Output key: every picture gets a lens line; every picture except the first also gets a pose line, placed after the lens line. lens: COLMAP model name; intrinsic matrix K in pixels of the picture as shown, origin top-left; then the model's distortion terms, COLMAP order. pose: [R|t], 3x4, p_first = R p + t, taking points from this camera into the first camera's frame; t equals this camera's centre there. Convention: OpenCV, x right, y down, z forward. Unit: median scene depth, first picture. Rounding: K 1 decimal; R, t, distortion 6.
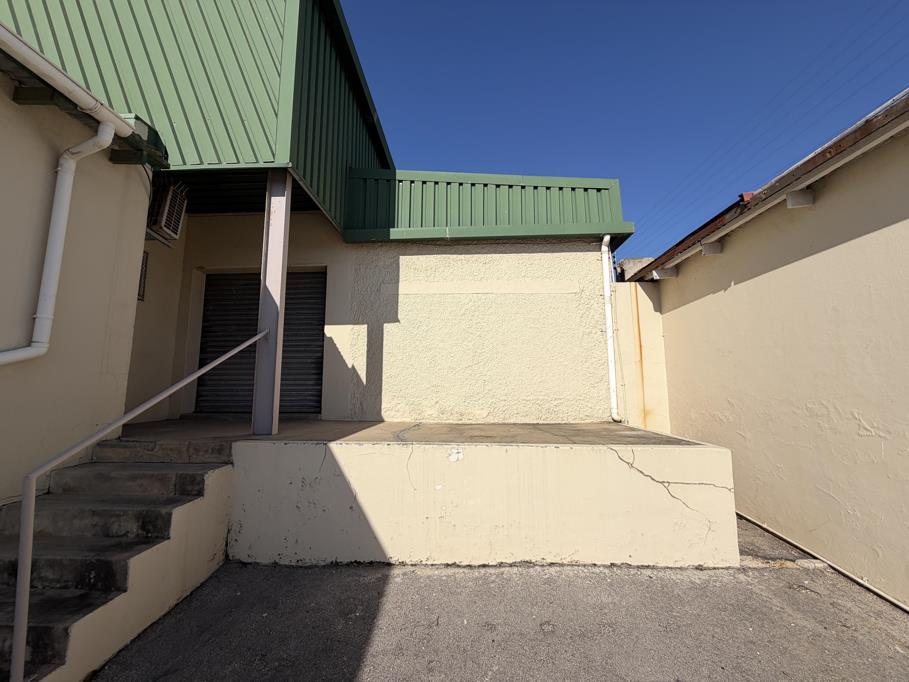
lens RADIAL K [[362.8, 0, 453.7], [0, 362.8, 340.7], [0, 0, 1]] dist [0.000552, 0.000062]
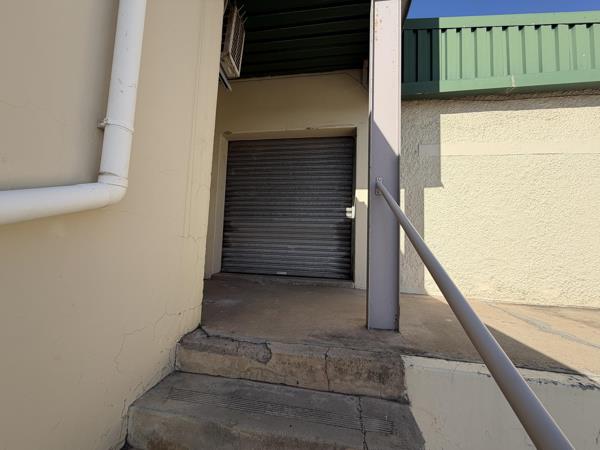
lens RADIAL K [[239.5, 0, 299.3], [0, 239.5, 224.9], [0, 0, 1]] dist [0.000552, 0.000062]
pose [[0.993338, 0.027781, -0.111835, -0.436581], [-0.023031, 0.998786, 0.043545, 0.026886], [0.112909, -0.040680, 0.992772, 0.360557]]
